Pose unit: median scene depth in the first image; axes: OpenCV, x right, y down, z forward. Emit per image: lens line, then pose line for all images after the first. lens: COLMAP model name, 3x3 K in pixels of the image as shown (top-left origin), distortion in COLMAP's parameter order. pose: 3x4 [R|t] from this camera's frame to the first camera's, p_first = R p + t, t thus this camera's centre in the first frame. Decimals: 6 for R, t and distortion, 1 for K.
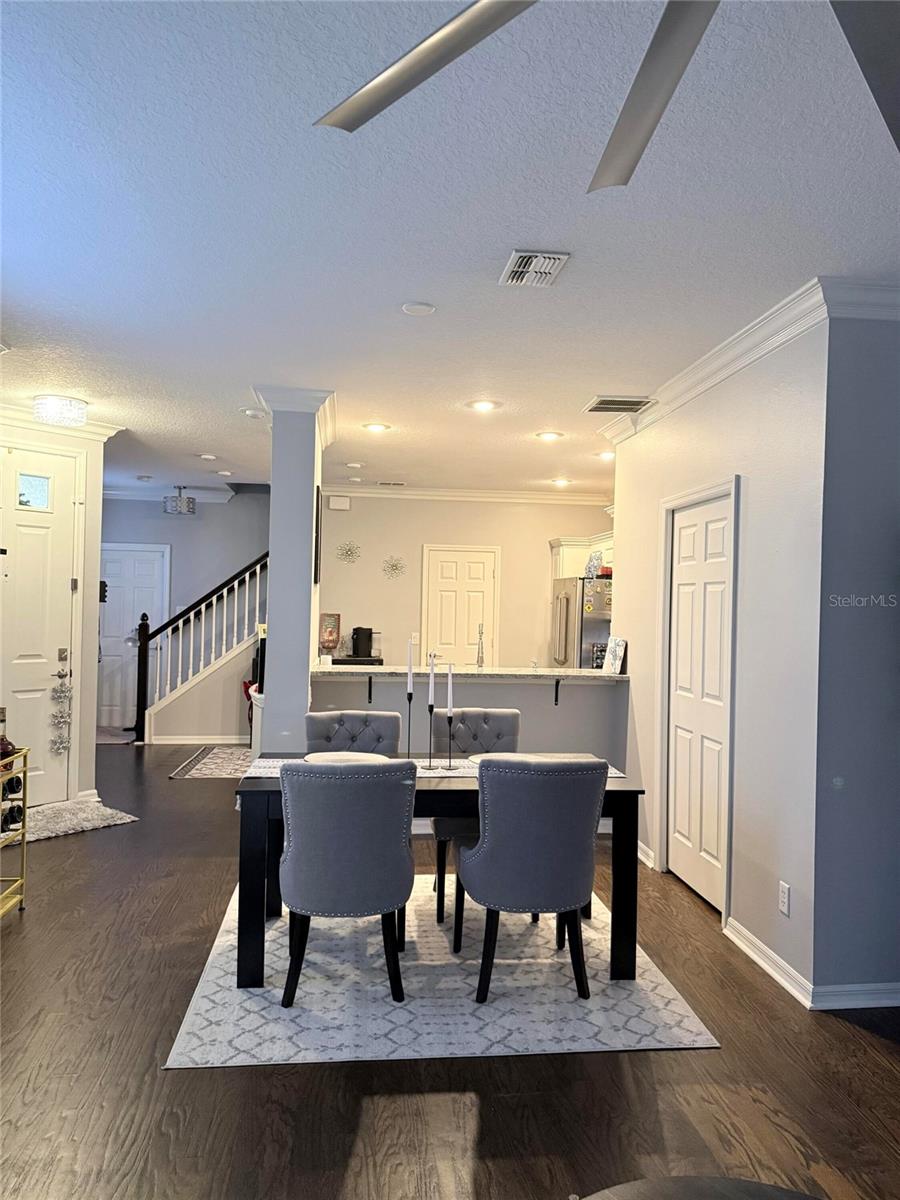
lens RADIAL K [[837.8, 0, 450.0], [0, 837.8, 600.0], [0, 0, 1]] dist [0.084125, -0.143072]
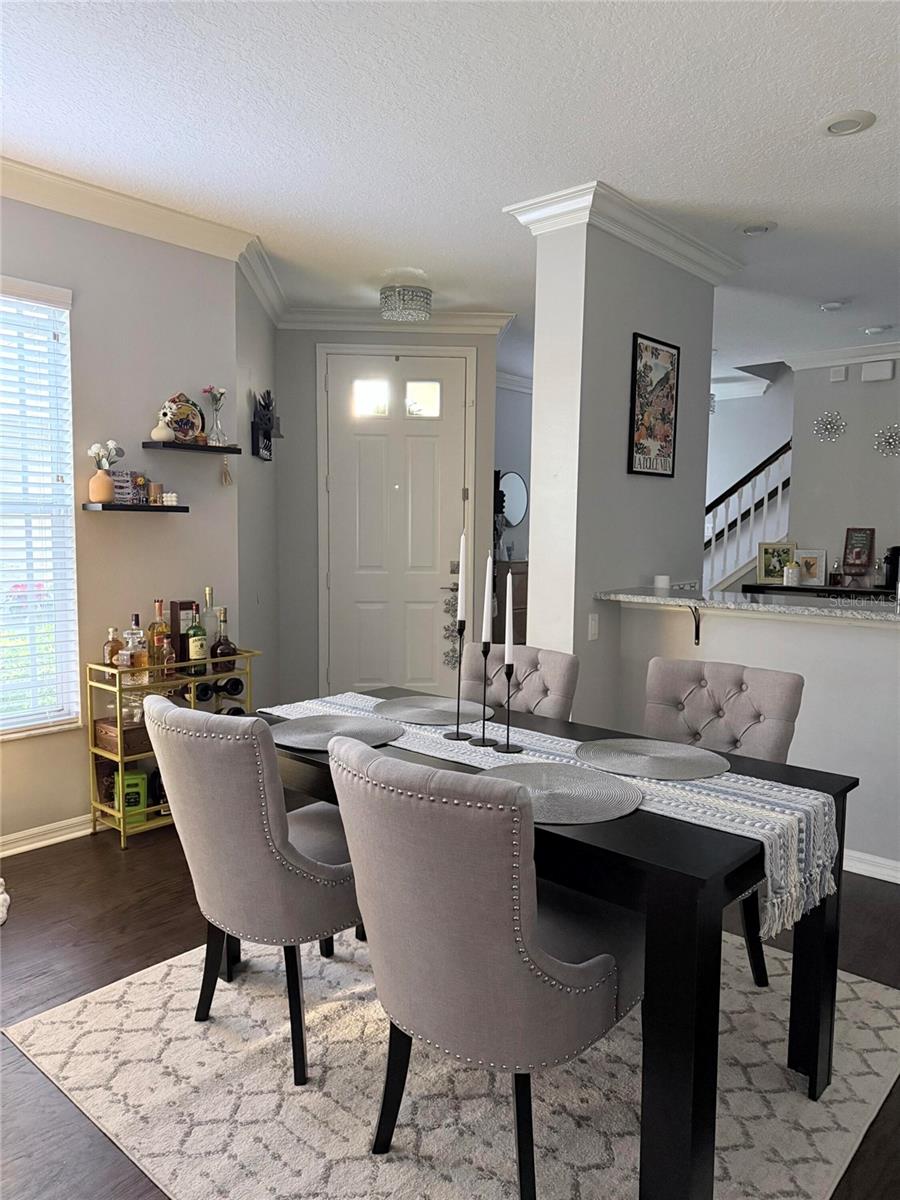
lens RADIAL K [[843.2, 0, 452.0], [0, 843.2, 601.2], [0, 0, 1]] dist [0.056679, -0.067202]
pose [[0.670118, 0.050967, -0.740503, 0.245423], [0.008756, 0.997028, 0.076546, 0.028402], [0.742203, -0.057778, 0.667680, 0.341010]]
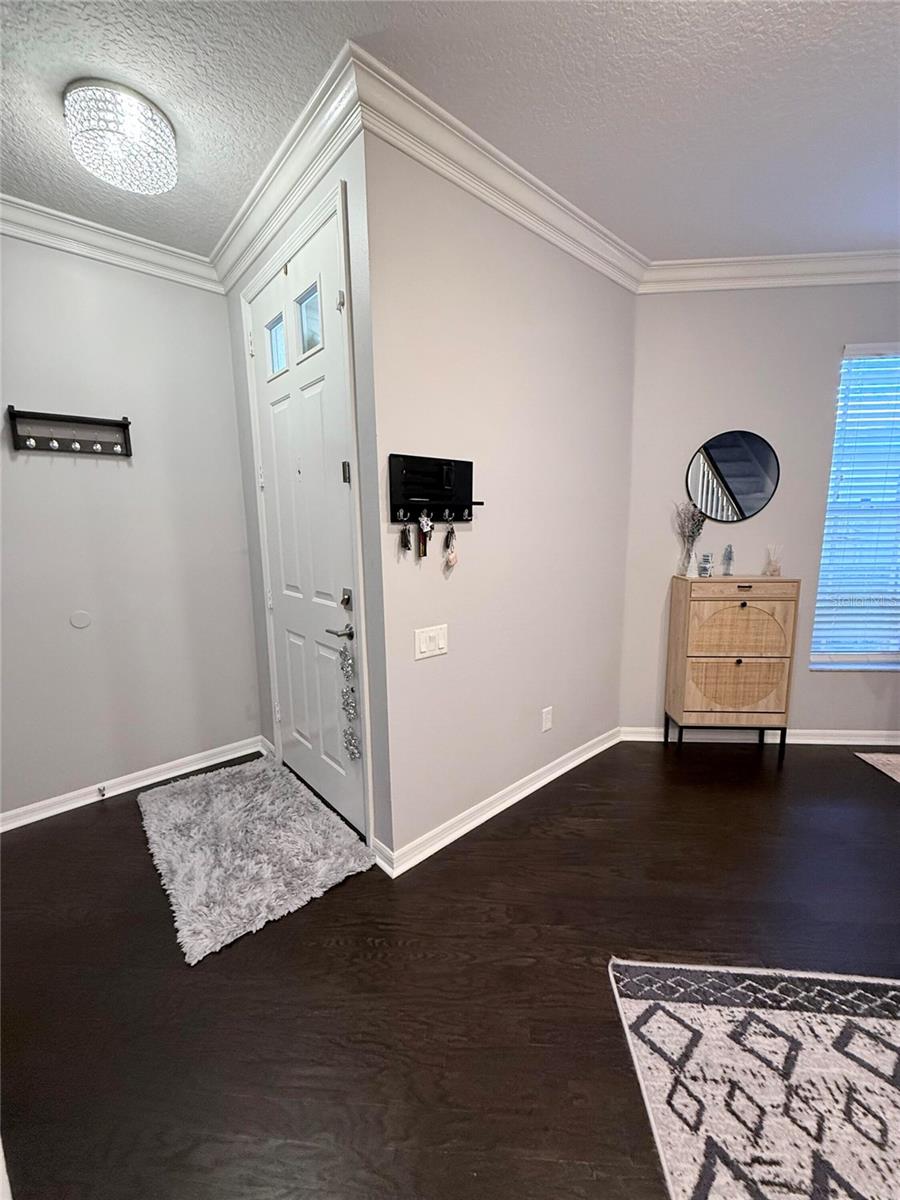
lens RADIAL K [[475.7, 0, 450.2], [0, 475.7, 595.8], [0, 0, 1]] dist [-0.000798, 0.000034]
pose [[-0.187987, 0.130620, -0.973447, -0.147567], [0.014960, 0.991383, 0.130138, 0.020058], [0.982057, 0.009901, -0.188322, 1.091046]]
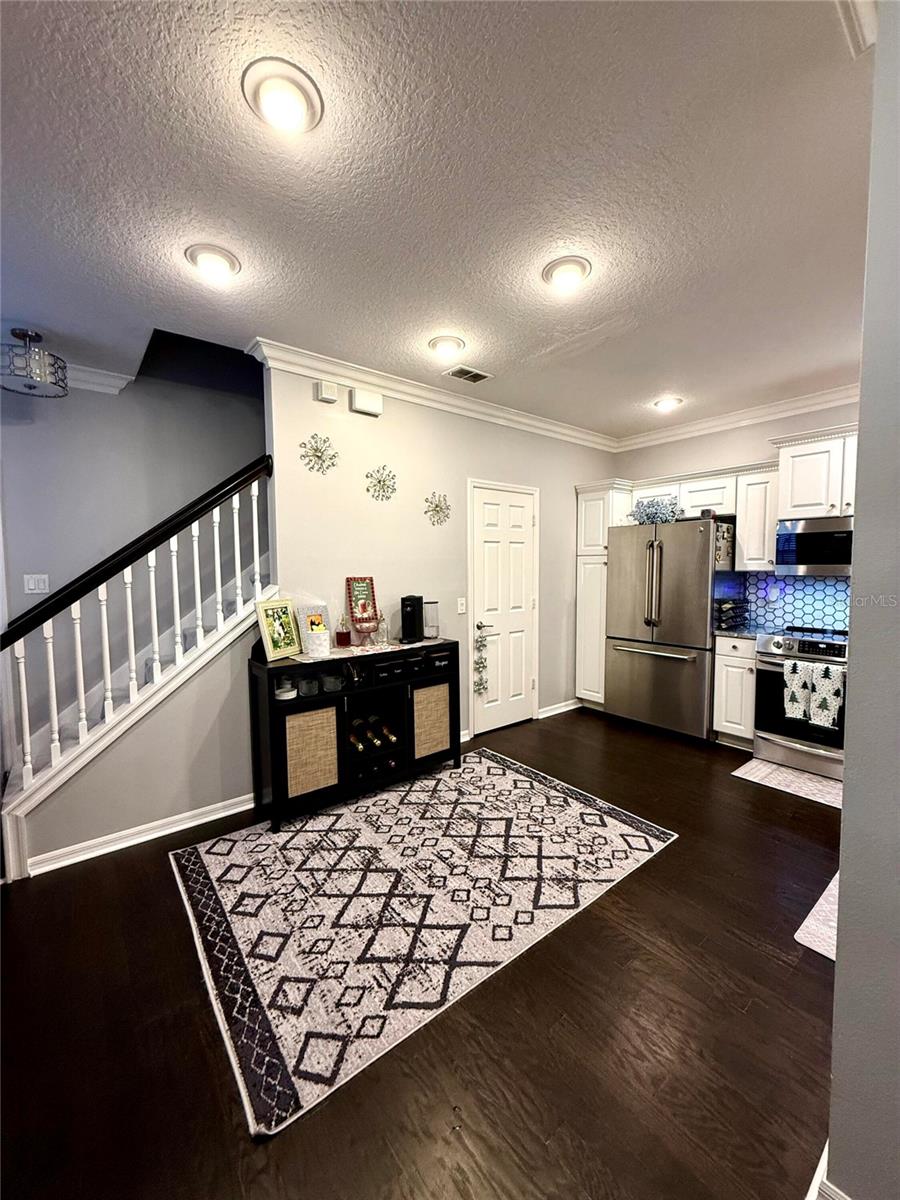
lens RADIAL K [[475.7, 0, 450.2], [0, 475.7, 595.8], [0, 0, 1]] dist [-0.000798, 0.000034]
pose [[0.851306, -0.061494, 0.521053, -0.393838], [0.023005, 0.996528, 0.080023, 0.004173], [-0.524164, -0.056137, 0.849765, 0.935698]]
